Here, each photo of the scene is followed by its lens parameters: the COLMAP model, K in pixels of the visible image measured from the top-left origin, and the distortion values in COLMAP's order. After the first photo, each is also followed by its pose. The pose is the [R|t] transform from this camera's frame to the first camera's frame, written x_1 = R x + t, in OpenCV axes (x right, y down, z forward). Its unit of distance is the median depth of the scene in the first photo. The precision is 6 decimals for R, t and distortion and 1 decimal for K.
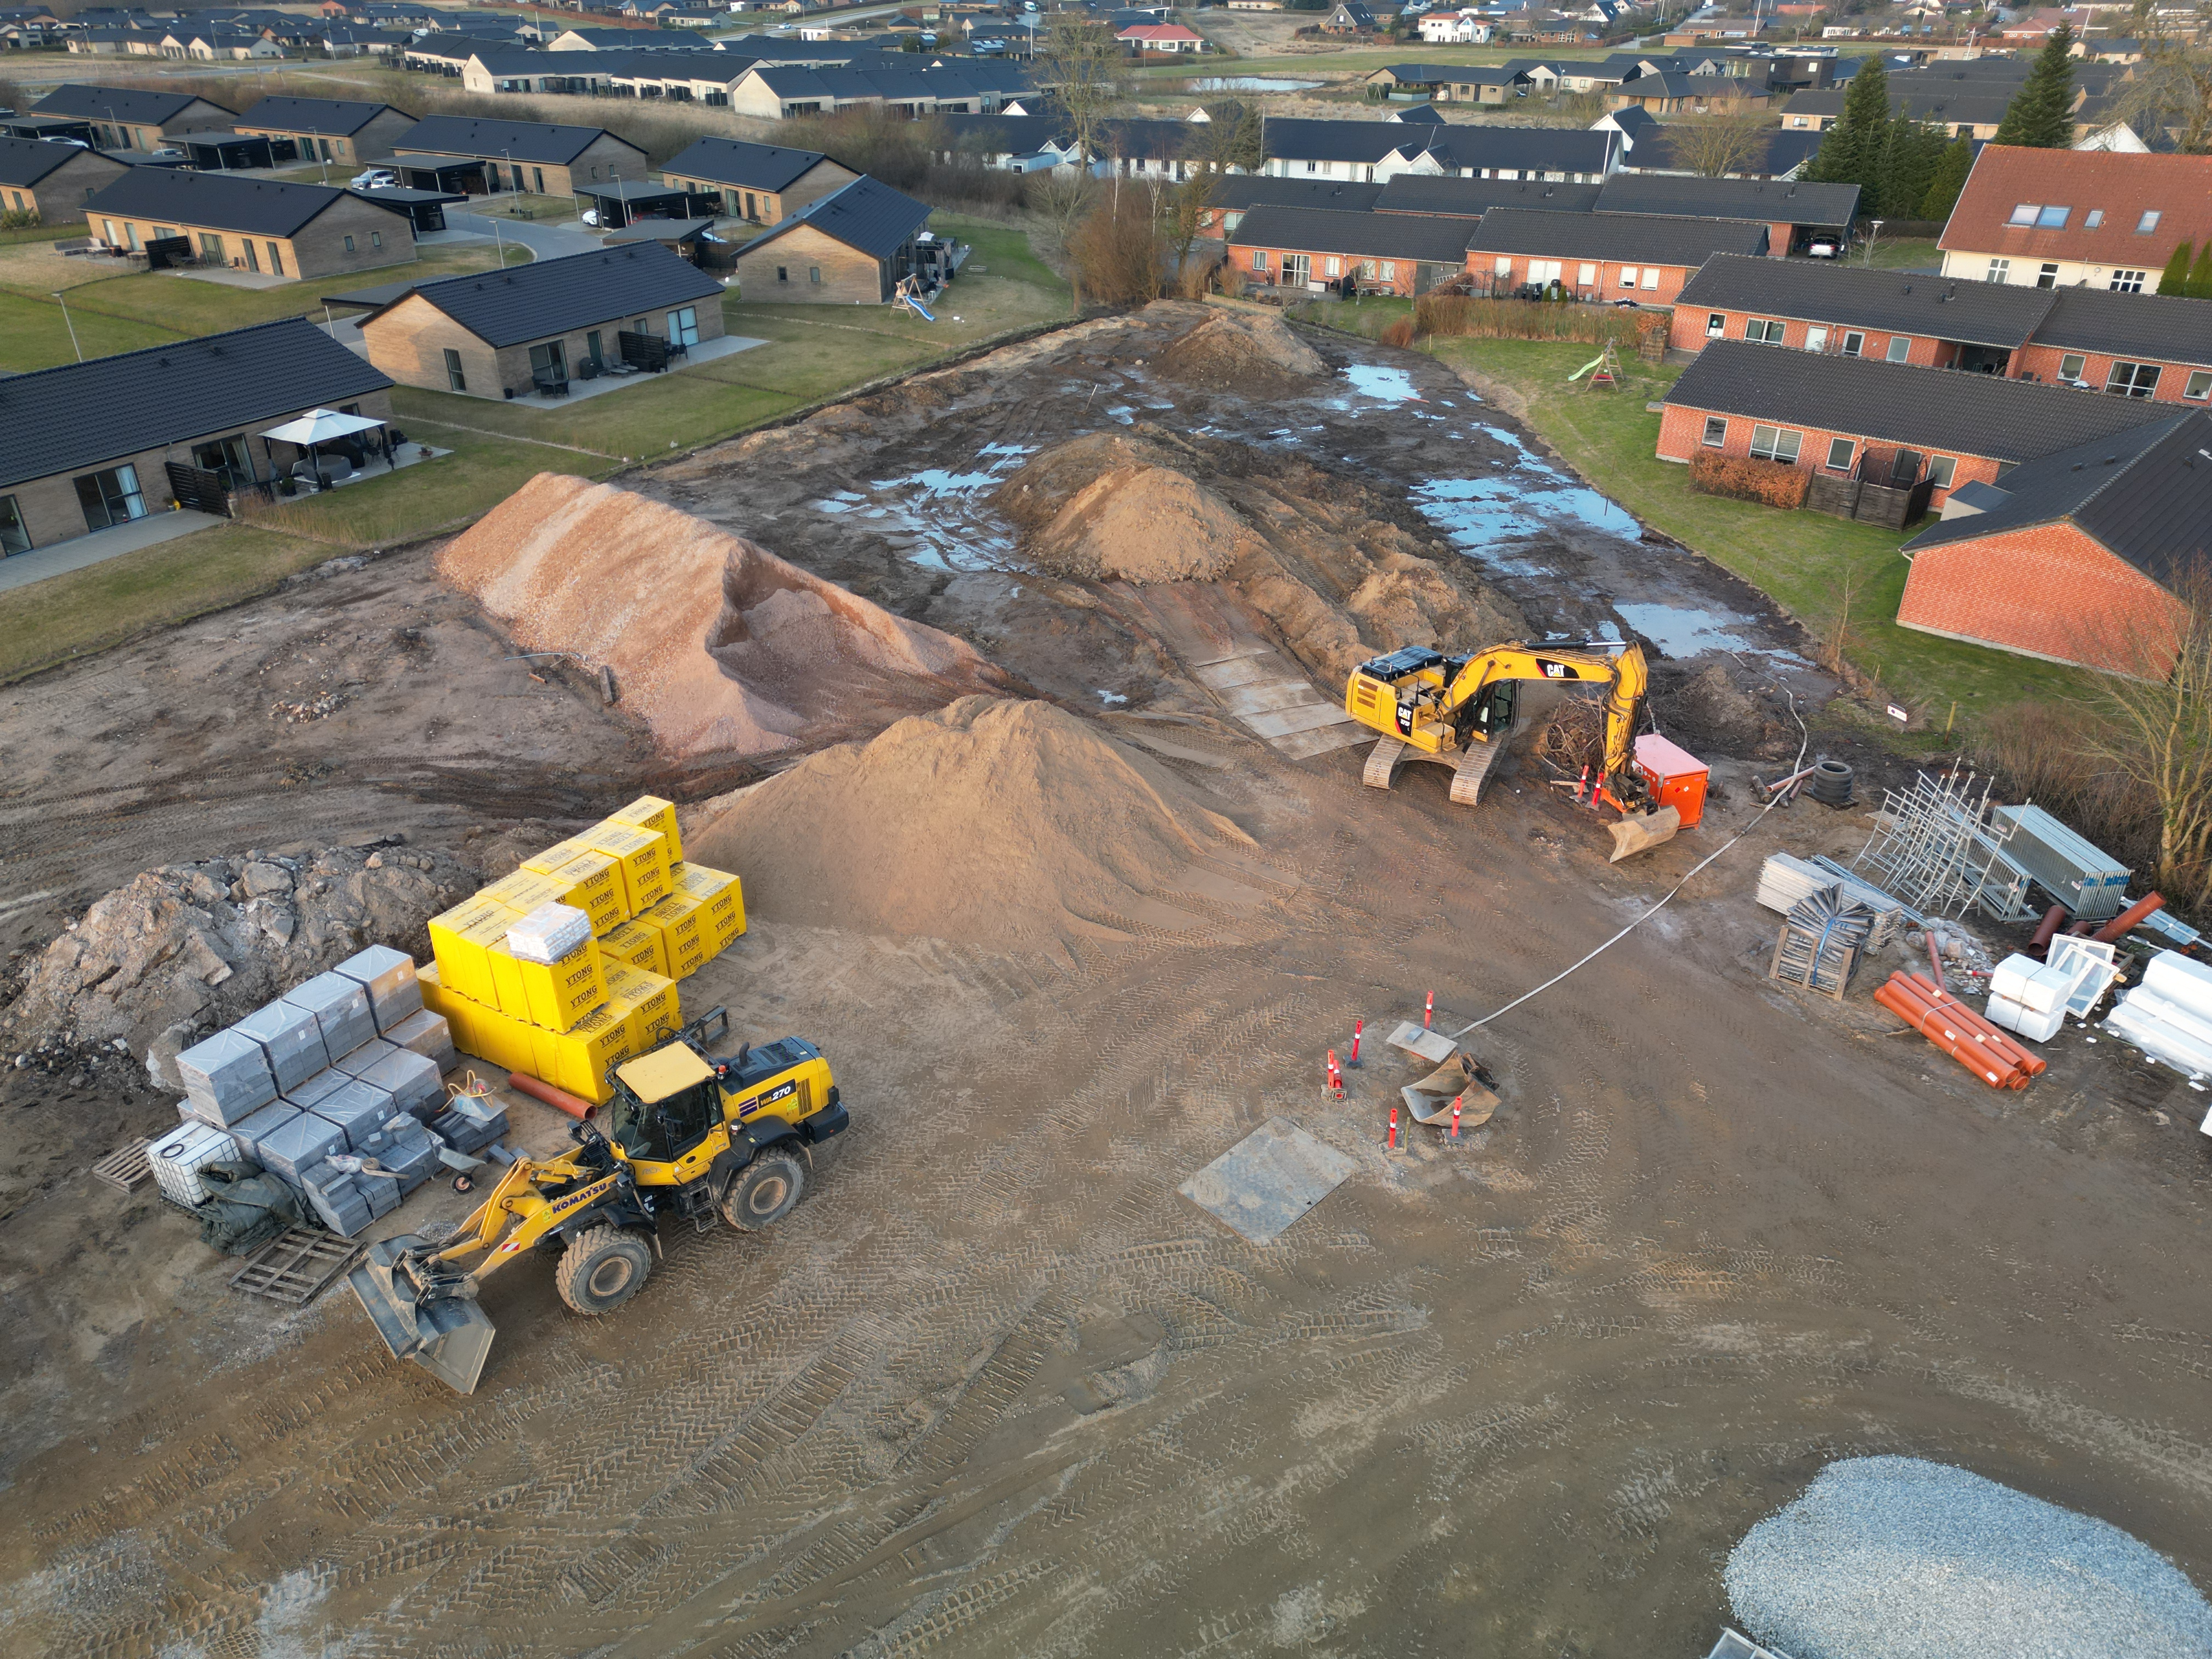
lens RADIAL K [[1539.4, 0, 1113.4], [0, 1539.4, 820.9], [0, 0, 1]] dist [0.077528, -0.075989]
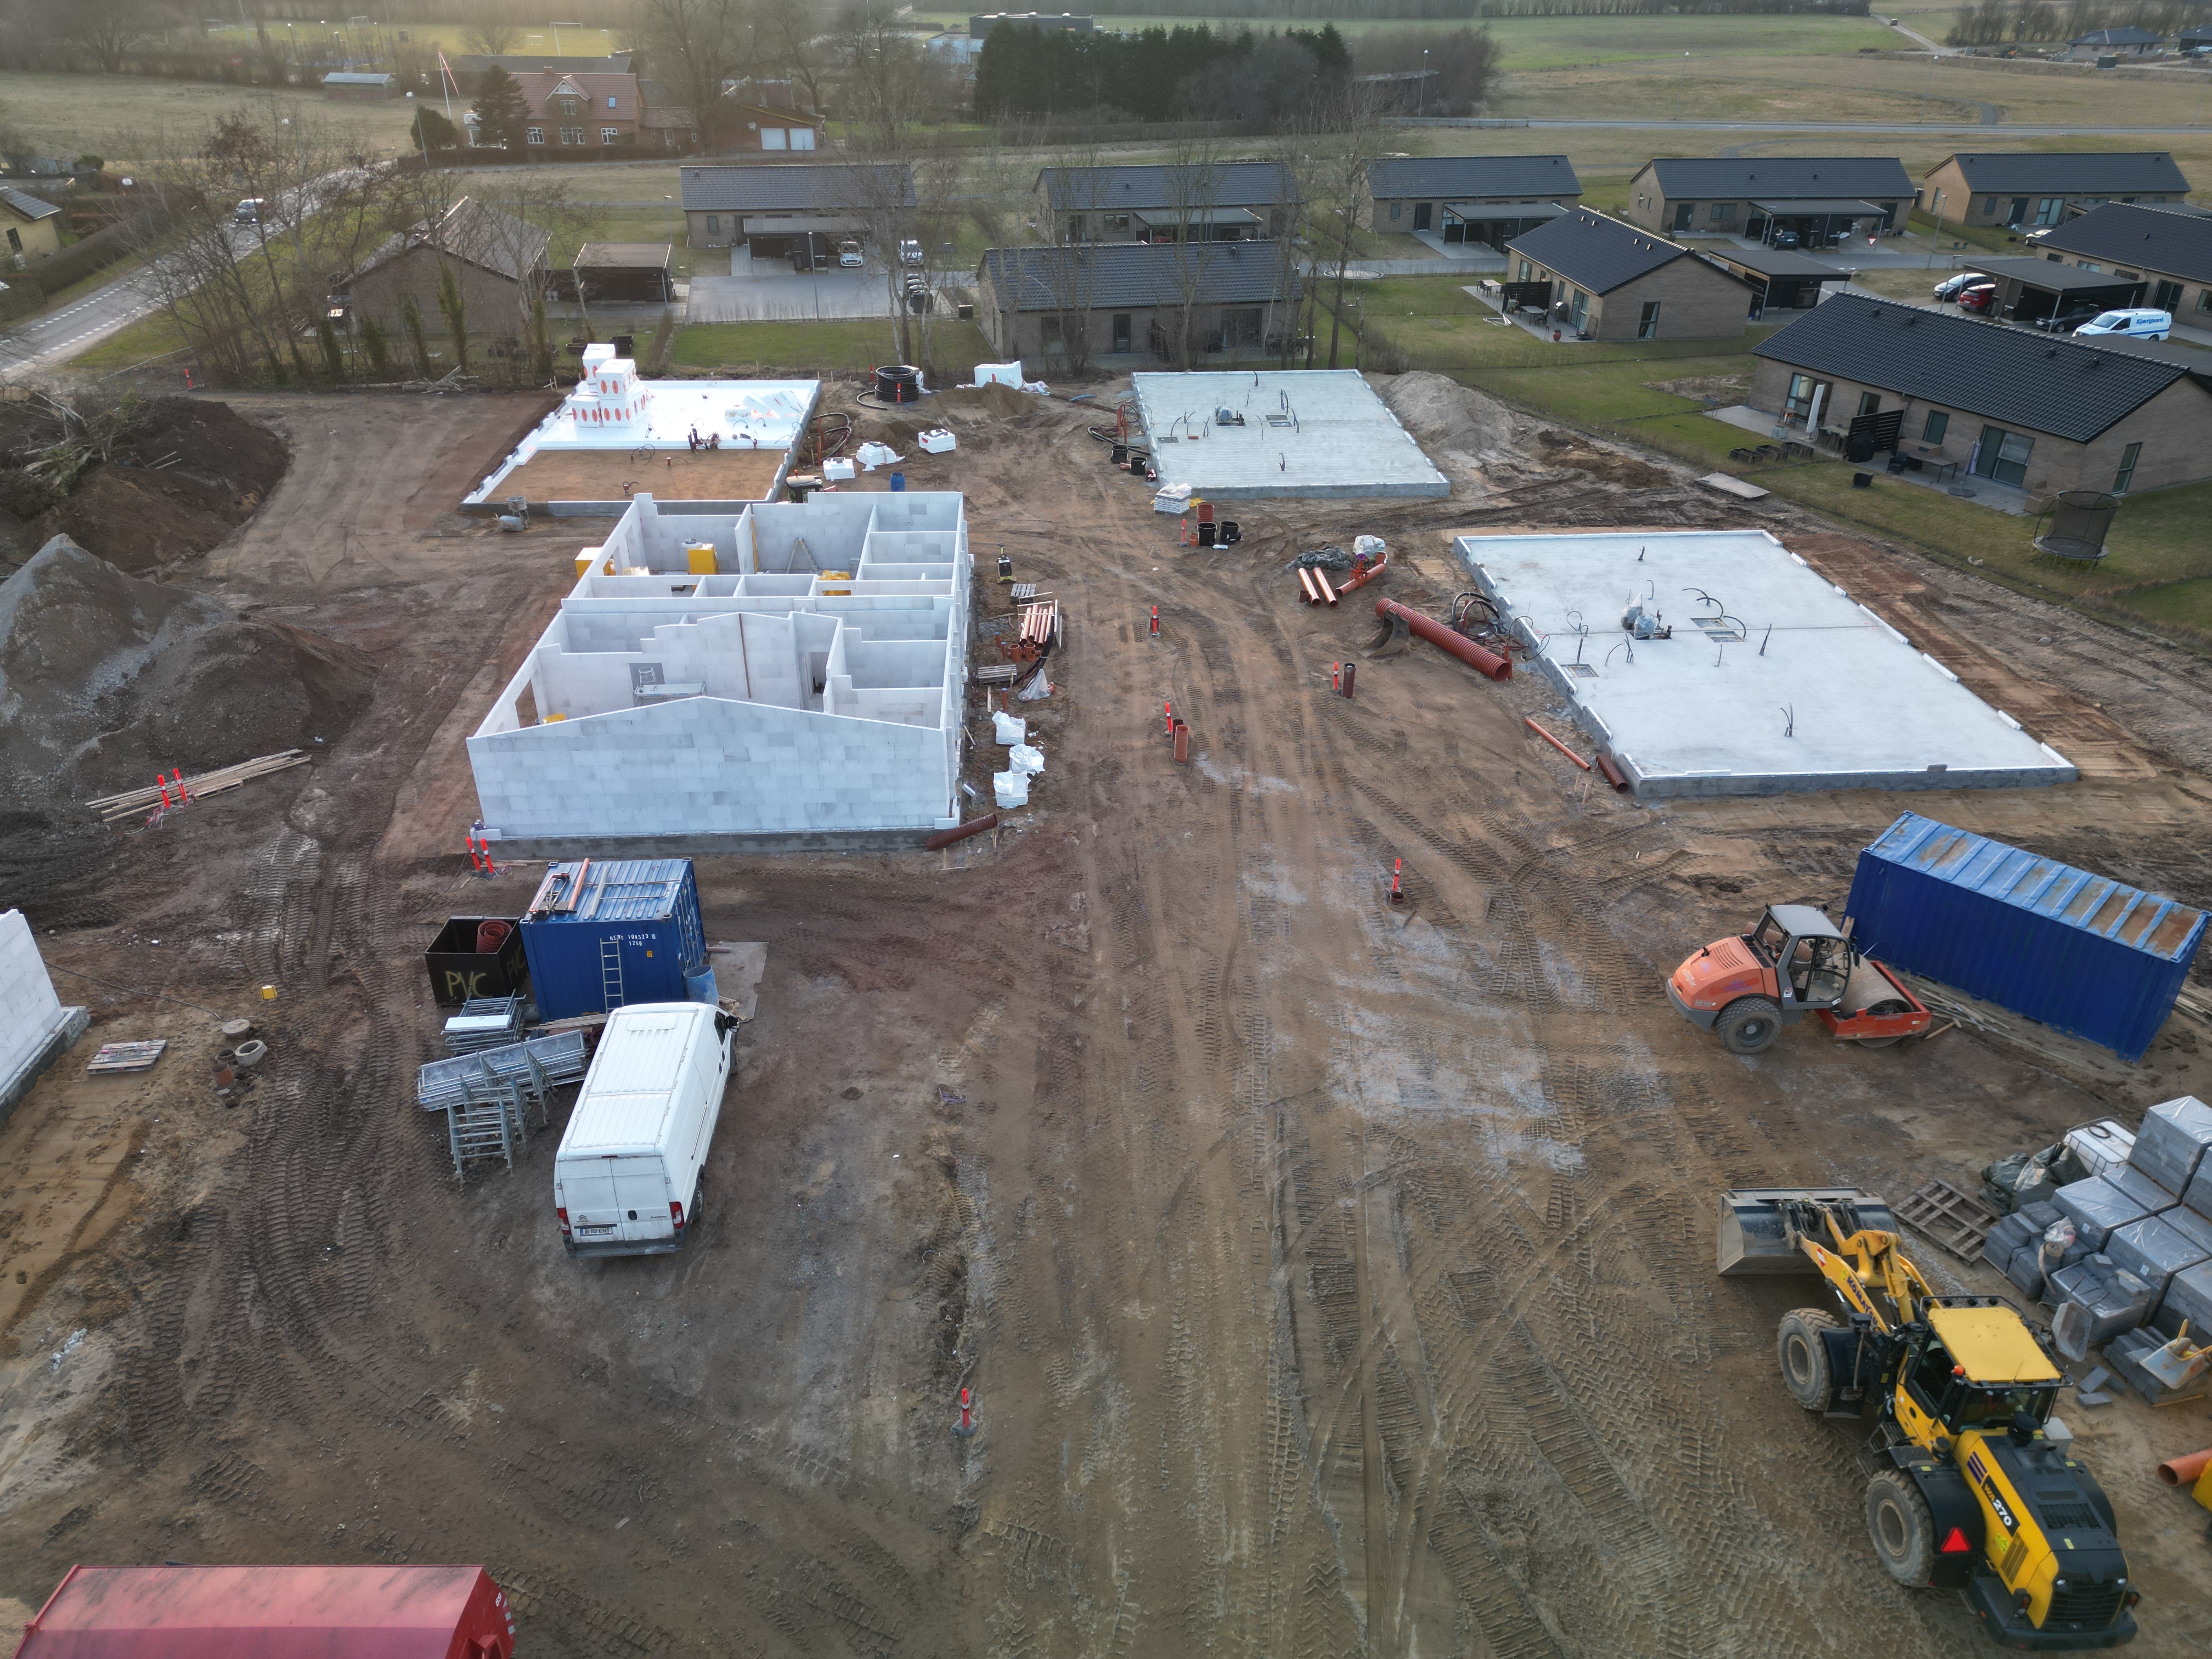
lens RADIAL K [[1539.4, 0, 1113.4], [0, 1539.4, 820.9], [0, 0, 1]] dist [0.077528, -0.075989]
pose [[-0.616324, 0.385622, -0.686615, 0.445714], [-0.385631, 0.612413, 0.690101, -0.389988], [0.686610, 0.690106, -0.228737, 0.675855]]
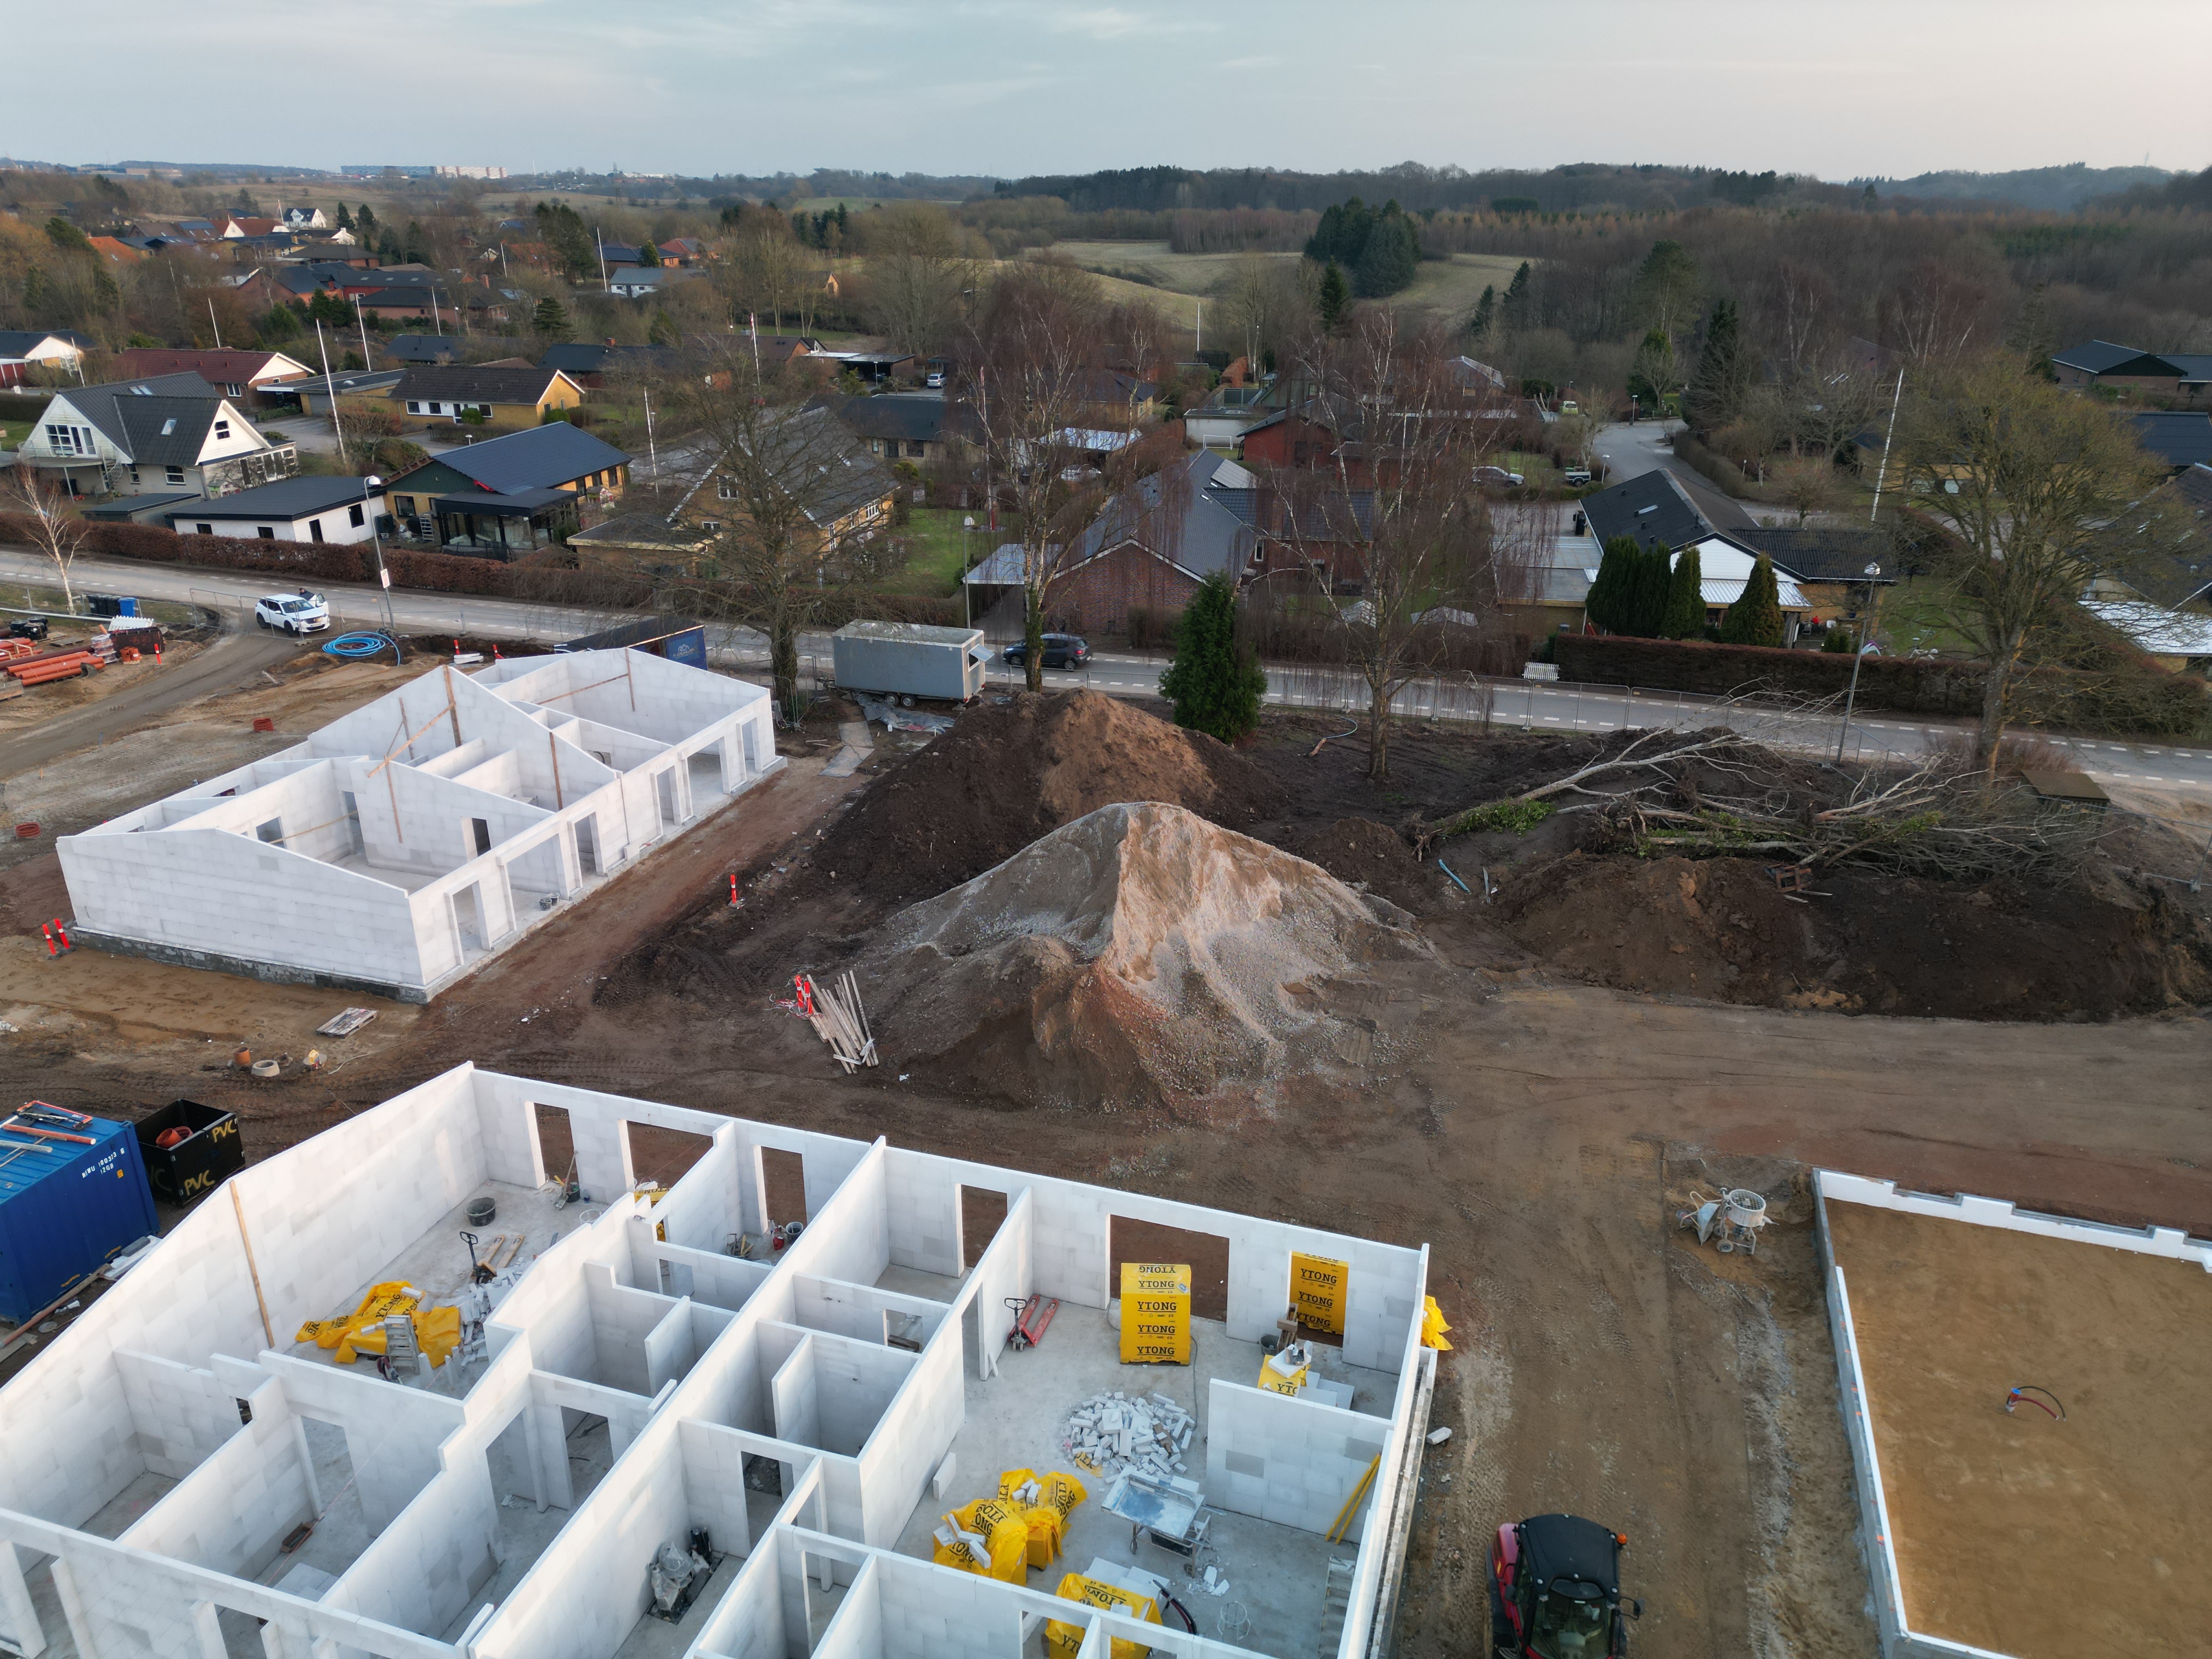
lens RADIAL K [[1539.4, 0, 1113.4], [0, 1539.4, 820.9], [0, 0, 1]] dist [0.077528, -0.075989]
pose [[-0.515405, -0.323411, 0.793576, -1.338709], [0.413283, 0.717431, 0.560794, 0.176482], [-0.750703, 0.617008, -0.236107, -0.310187]]
